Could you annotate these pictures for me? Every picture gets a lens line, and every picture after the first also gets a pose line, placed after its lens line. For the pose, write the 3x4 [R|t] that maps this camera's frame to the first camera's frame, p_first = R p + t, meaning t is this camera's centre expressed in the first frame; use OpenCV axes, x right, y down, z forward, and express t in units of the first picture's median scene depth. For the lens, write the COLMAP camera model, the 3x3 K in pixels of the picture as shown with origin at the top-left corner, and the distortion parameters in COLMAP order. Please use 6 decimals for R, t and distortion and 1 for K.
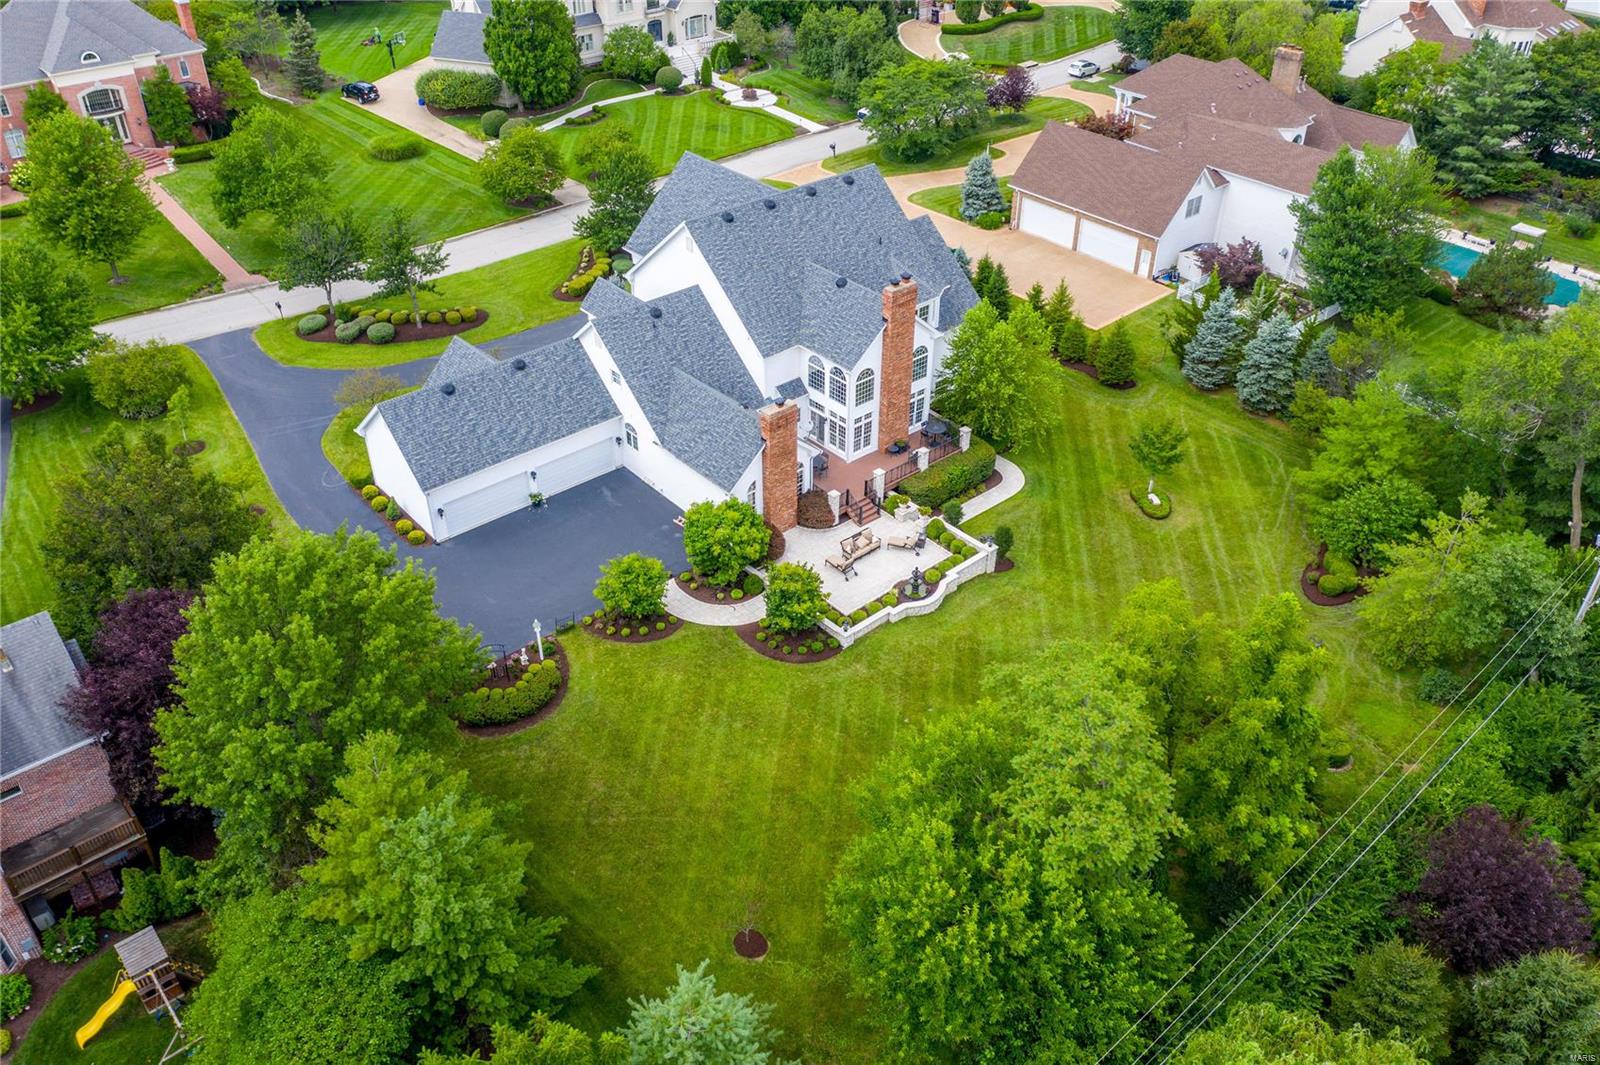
lens RADIAL K [[1272.5, 0, 810.6], [0, 1272.5, 519.7], [0, 0, 1]] dist [-0.025145, 0.004925]
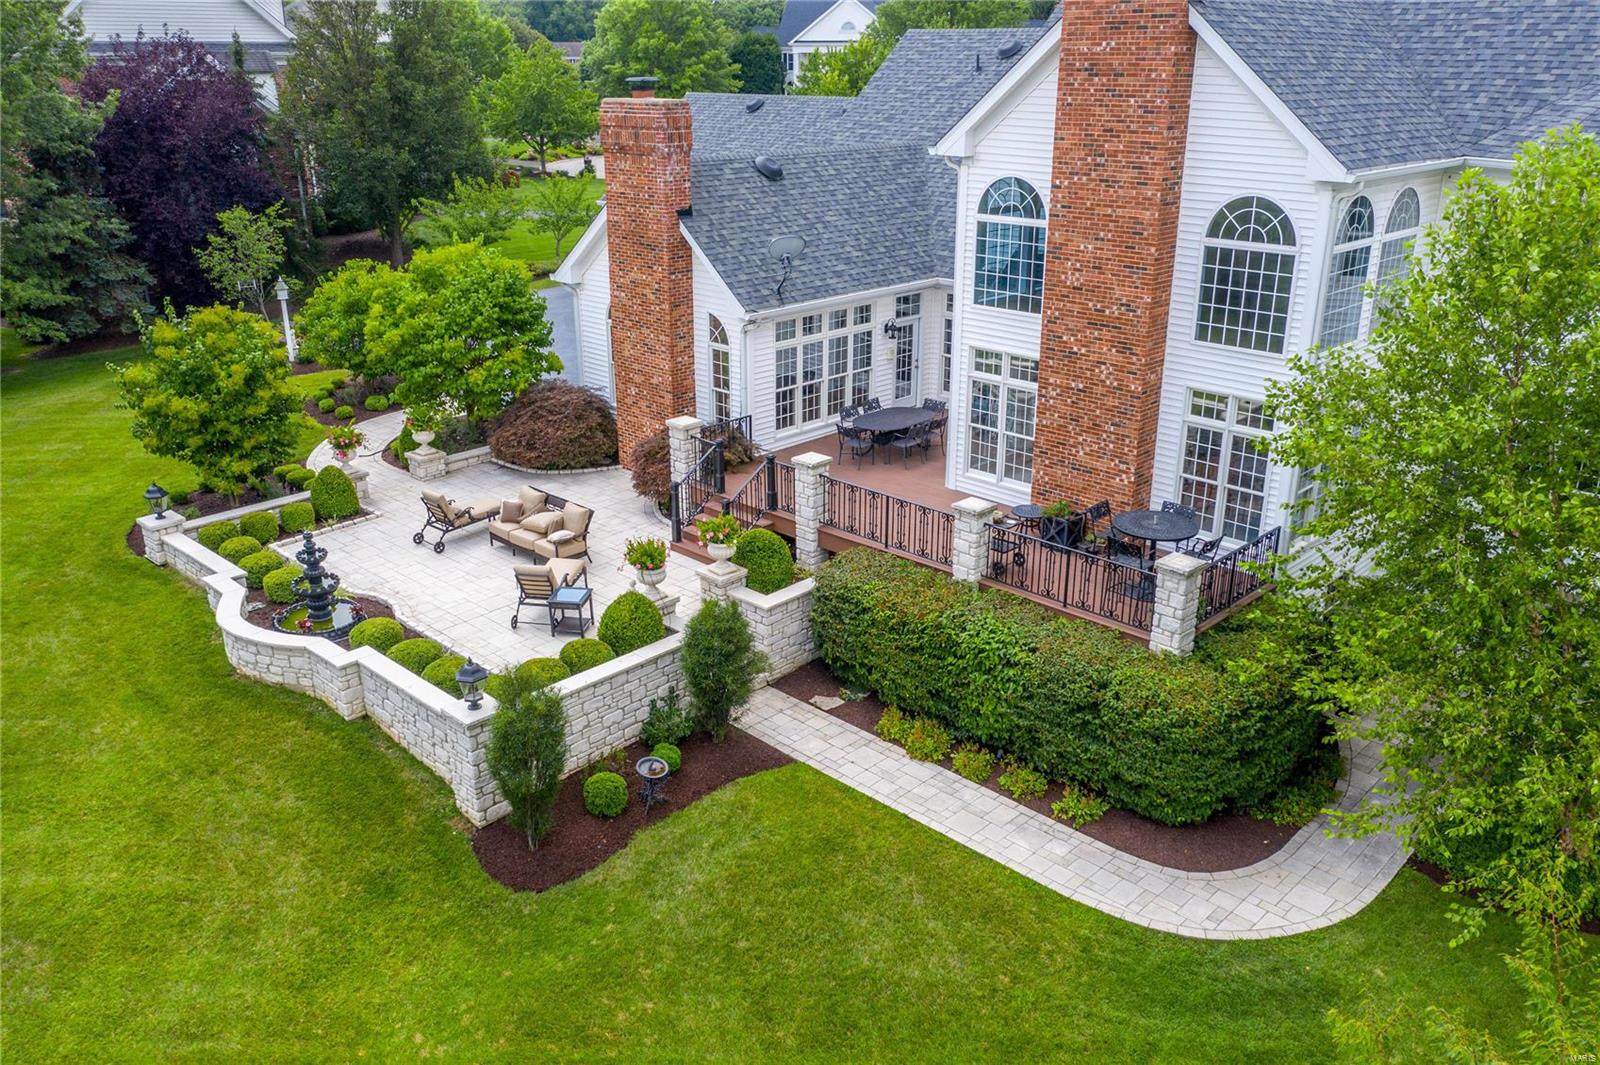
lens RADIAL K [[1272.5, 0, 810.6], [0, 1272.5, 519.7], [0, 0, 1]] dist [-0.025145, 0.004925]
pose [[0.079358, 0.334875, -0.938915, 0.366673], [-0.563829, 0.791824, 0.234758, -0.103331], [0.822070, 0.510758, 0.251650, 0.971702]]
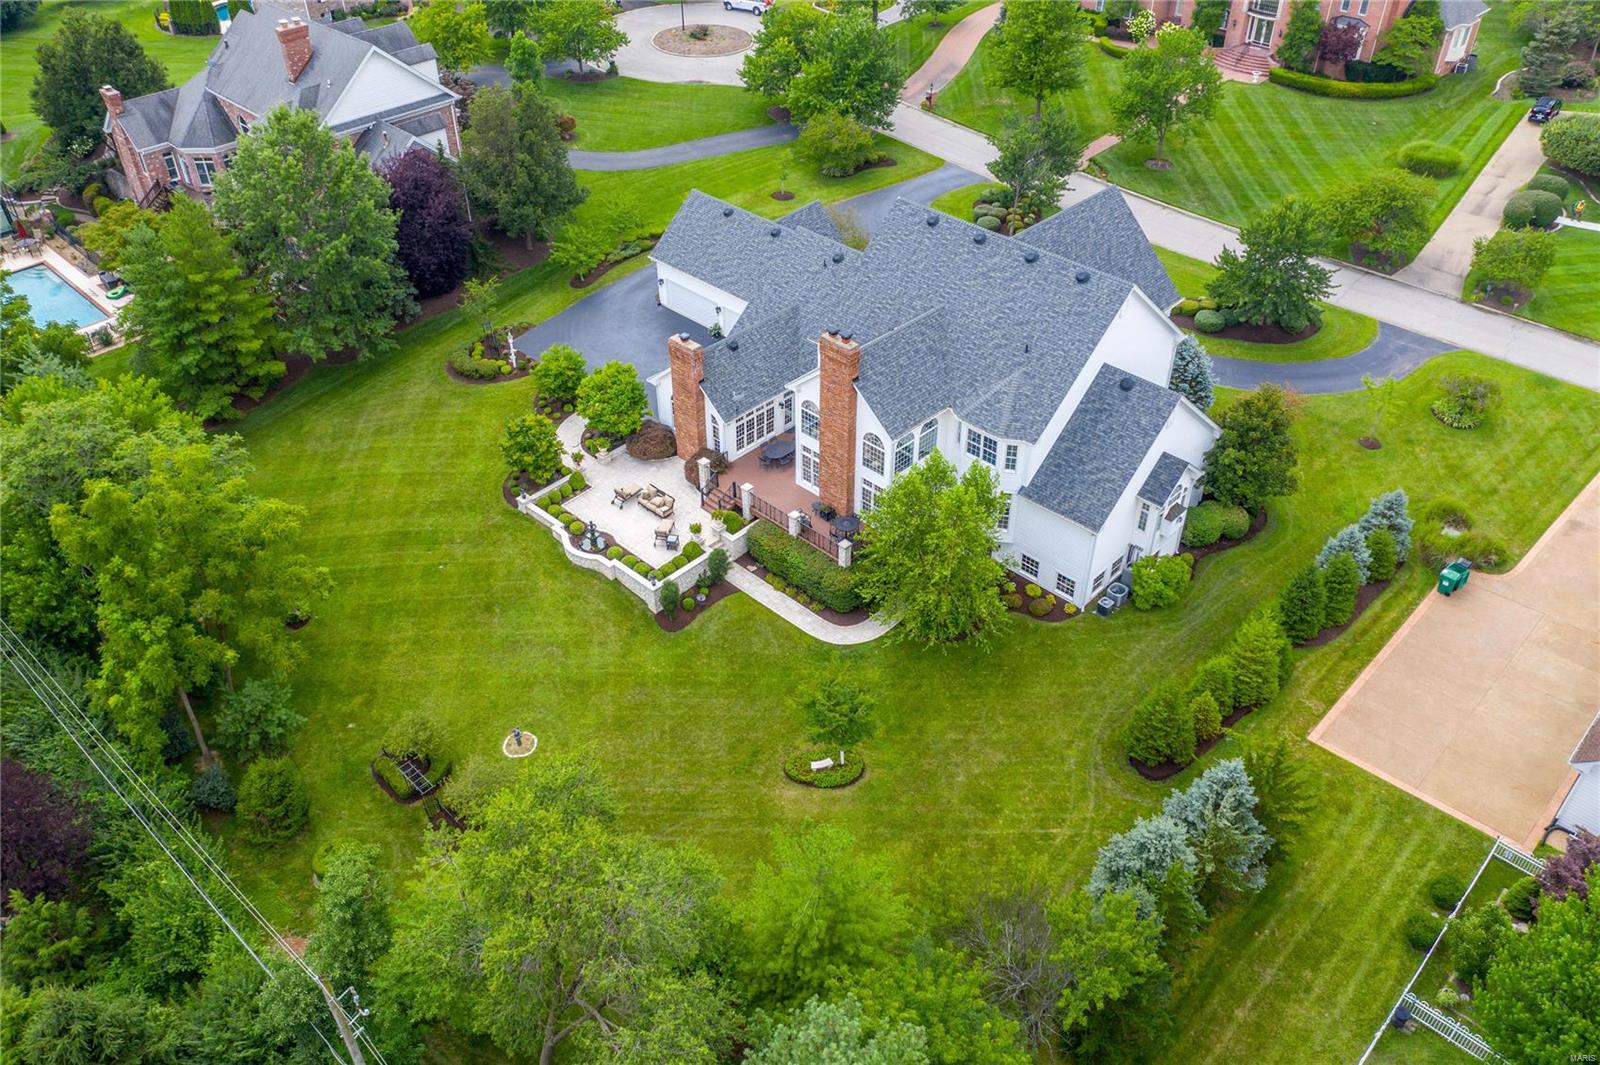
lens RADIAL K [[1272.5, 0, 810.6], [0, 1272.5, 519.7], [0, 0, 1]] dist [-0.025145, 0.004925]
pose [[0.082901, 0.600283, -0.795480, 0.863091], [-0.560558, 0.688064, 0.460806, -0.505536], [0.823955, 0.407711, 0.393535, 0.707679]]
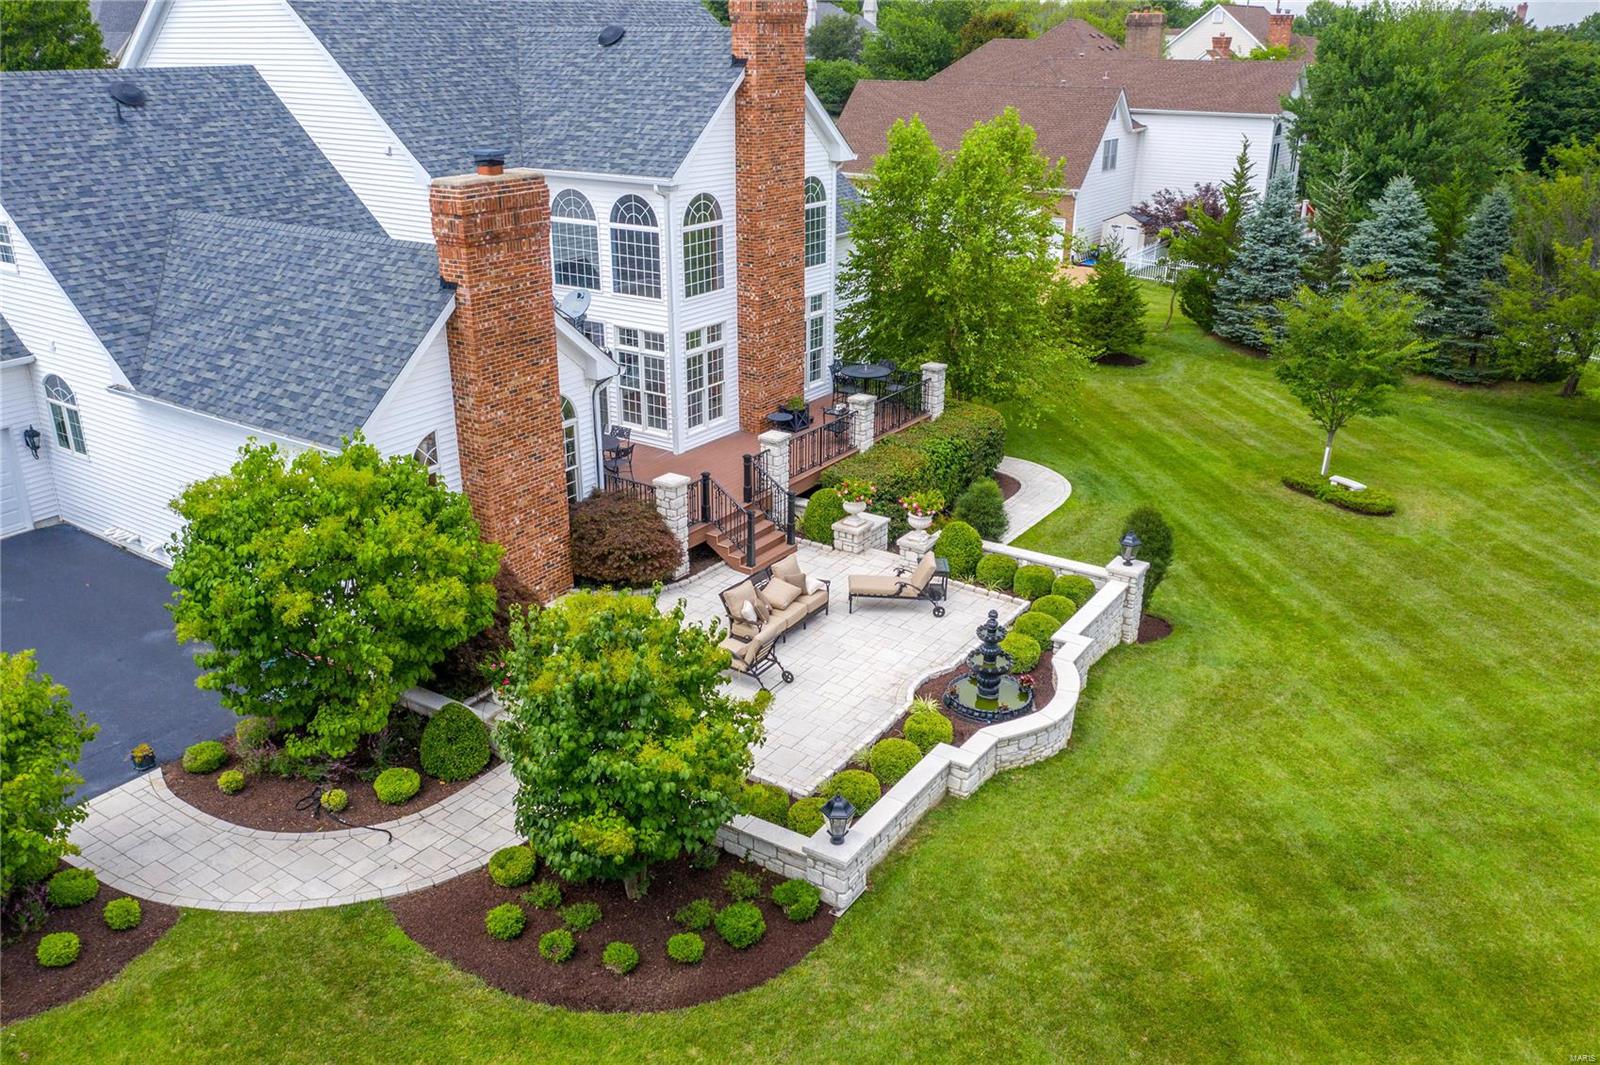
lens RADIAL K [[1272.5, 0, 810.6], [0, 1272.5, 519.7], [0, 0, 1]] dist [-0.025145, 0.004925]
pose [[0.965772, -0.096638, 0.240719, -0.030466], [0.149418, 0.965840, -0.211725, 0.070987], [-0.212035, 0.240446, 0.947221, 0.674589]]
